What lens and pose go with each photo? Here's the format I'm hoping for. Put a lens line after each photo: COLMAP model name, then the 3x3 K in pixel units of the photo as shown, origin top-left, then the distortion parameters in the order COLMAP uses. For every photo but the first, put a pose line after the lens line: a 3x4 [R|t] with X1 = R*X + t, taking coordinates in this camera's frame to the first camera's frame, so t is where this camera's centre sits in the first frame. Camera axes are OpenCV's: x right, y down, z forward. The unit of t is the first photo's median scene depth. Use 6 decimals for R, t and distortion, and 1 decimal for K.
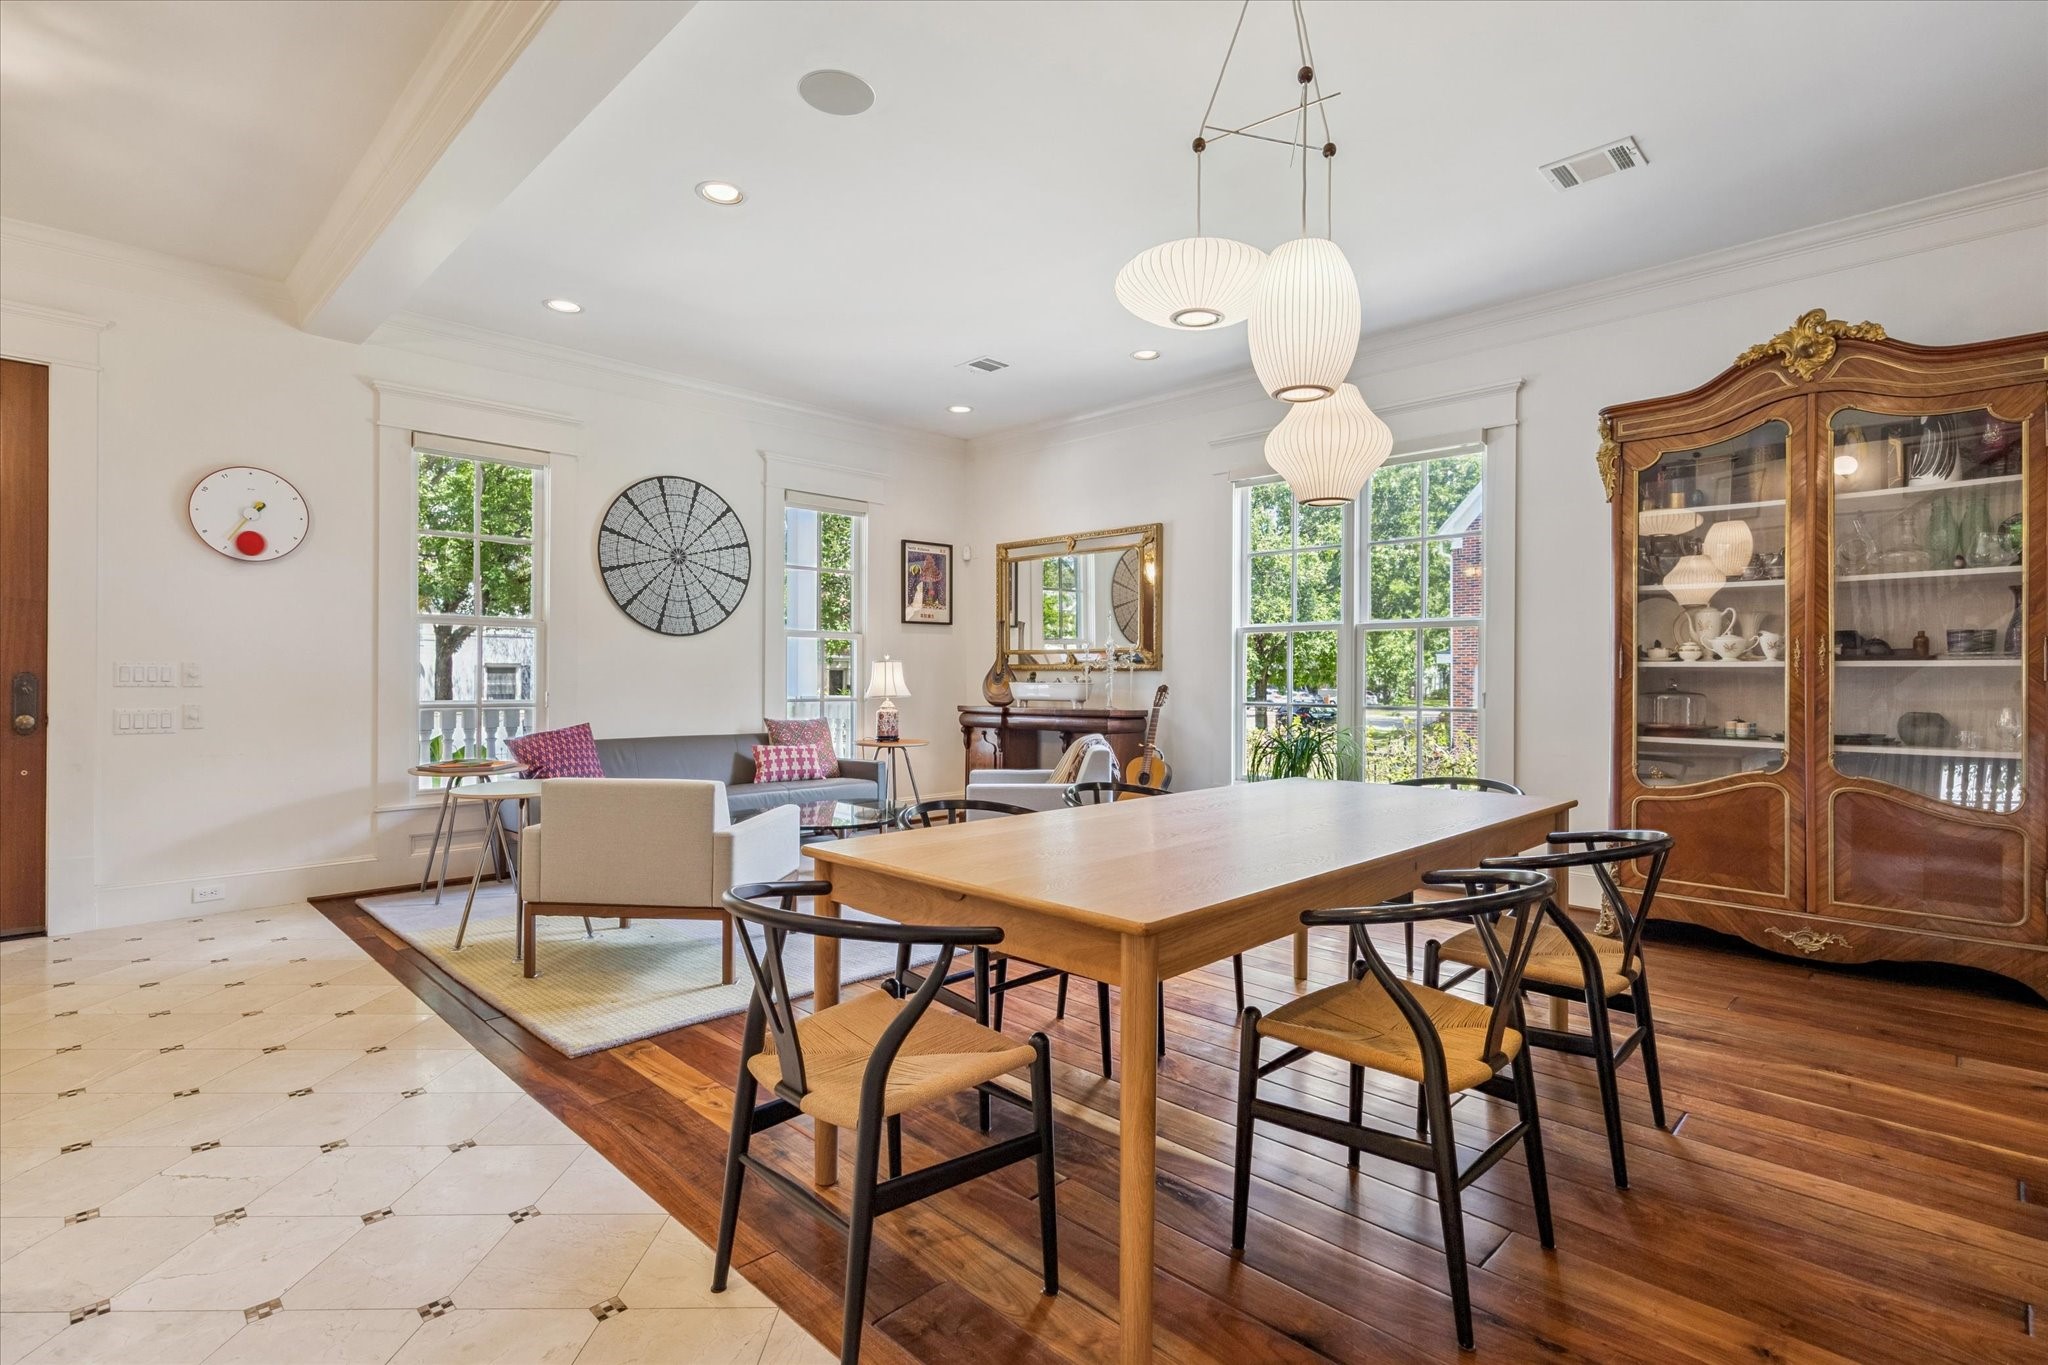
lens RADIAL K [[968.2, 0, 1059.6], [0, 968.2, 675.4], [0, 0, 1]] dist [-0.000909, -0.000875]
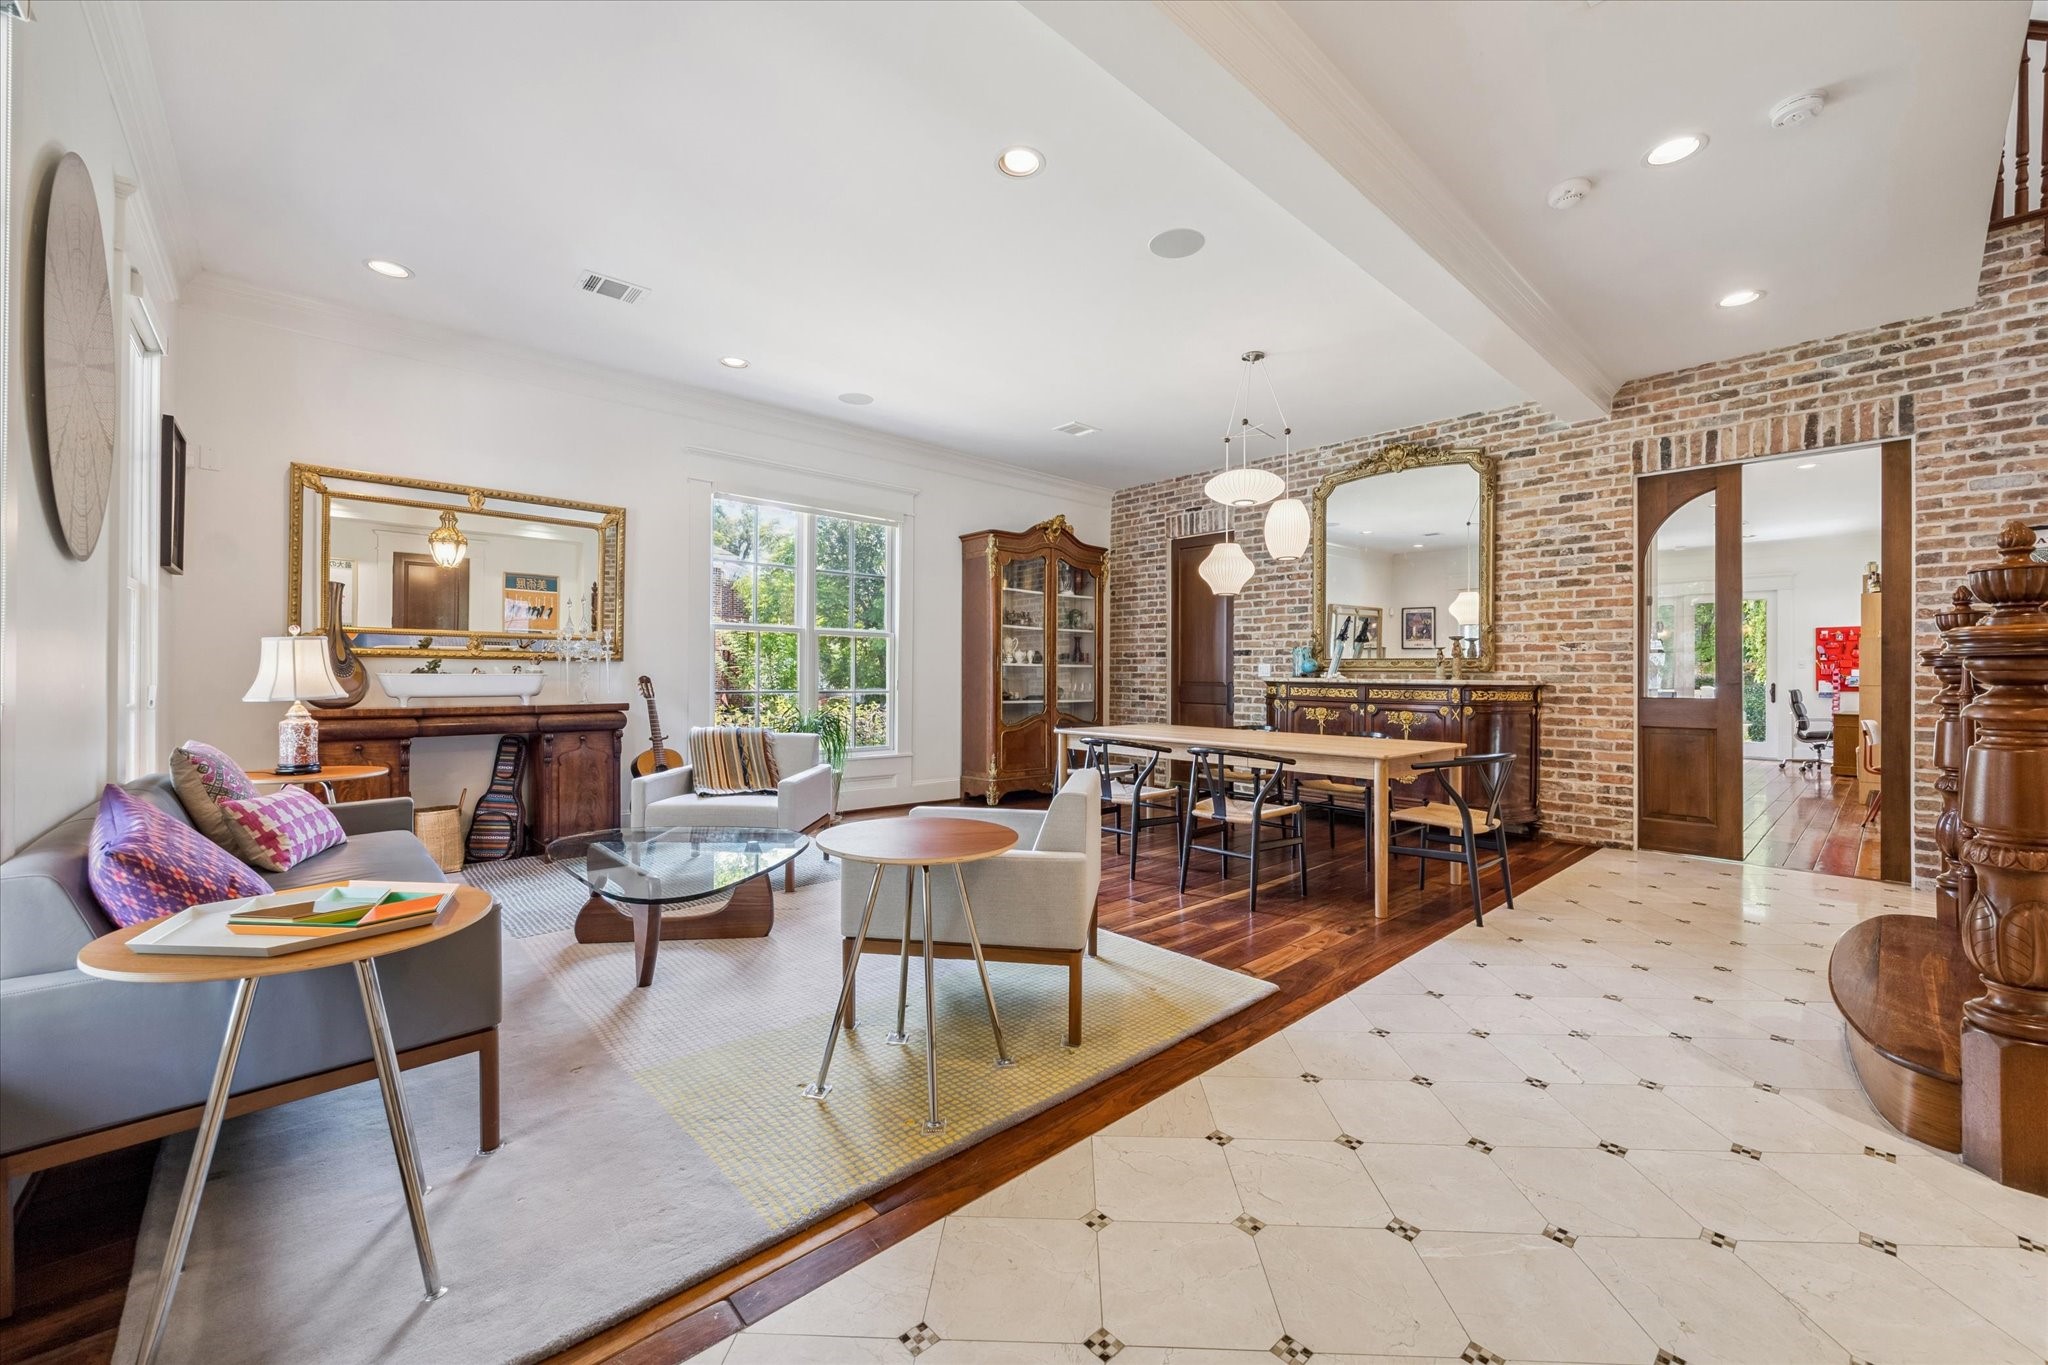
lens RADIAL K [[806.5, 0, 1016.4], [0, 806.5, 661.6], [0, 0, 1]] dist [0.001344, 0.000005]
pose [[0.072513, 0.013359, 0.997278, -1.530365], [-0.010770, 0.999862, -0.012611, 0.004973], [-0.997309, -0.009826, 0.072647, 1.255131]]
